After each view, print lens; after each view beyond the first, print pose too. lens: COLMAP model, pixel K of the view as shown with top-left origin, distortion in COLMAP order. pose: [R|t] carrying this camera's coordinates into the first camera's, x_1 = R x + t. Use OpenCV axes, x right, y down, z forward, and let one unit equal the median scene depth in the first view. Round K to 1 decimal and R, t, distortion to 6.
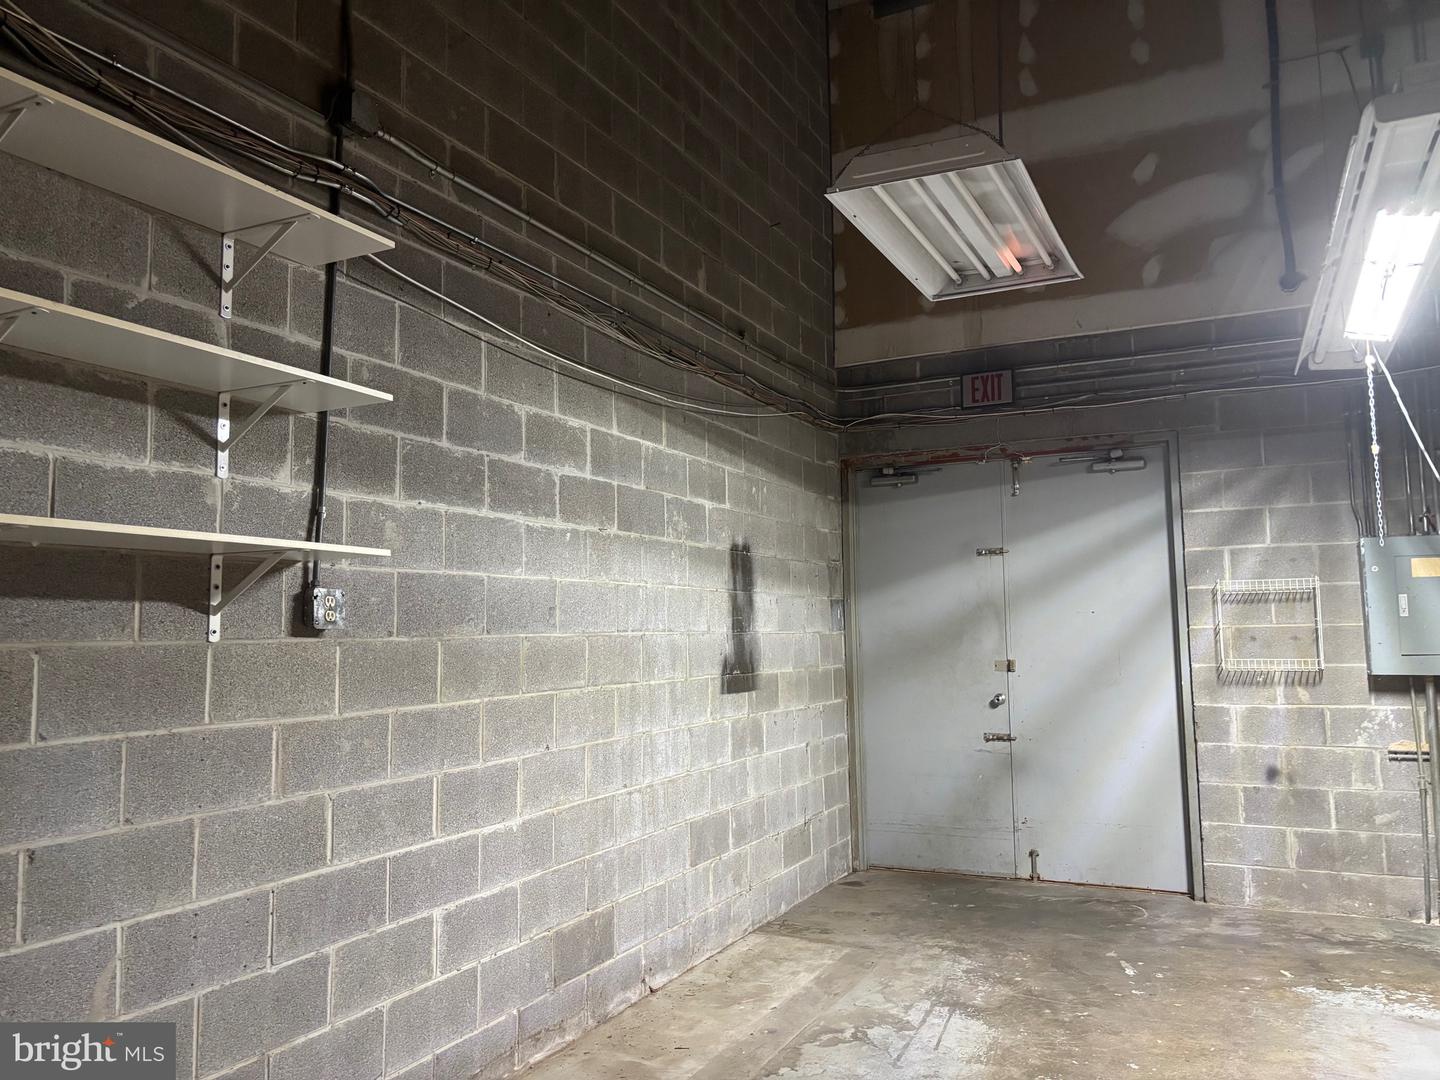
lens RADIAL K [[1088.8, 0, 720.0], [0, 1088.8, 540.0], [0, 0, 1]] dist [0.047210, -0.063871]
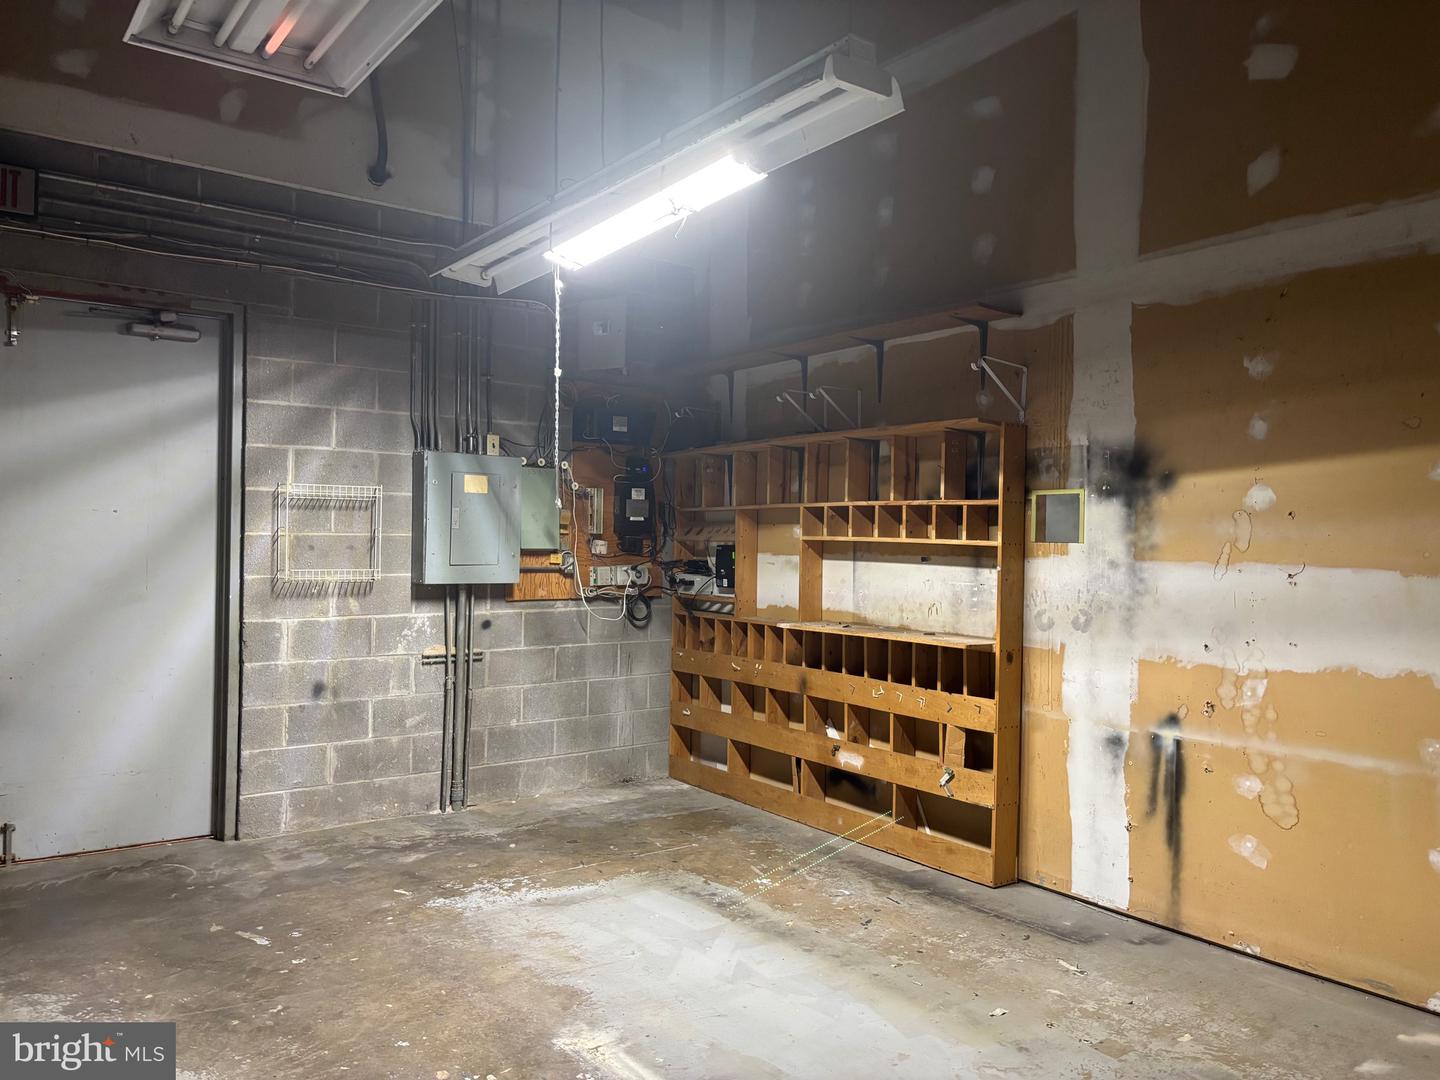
lens RADIAL K [[1088.8, 0, 720.0], [0, 1088.8, 540.0], [0, 0, 1]] dist [0.047210, -0.063871]
pose [[0.447491, 0.017959, 0.894108, -0.190641], [-0.098246, 0.994734, 0.029191, 0.022875], [-0.888875, -0.100905, 0.446899, 0.283527]]
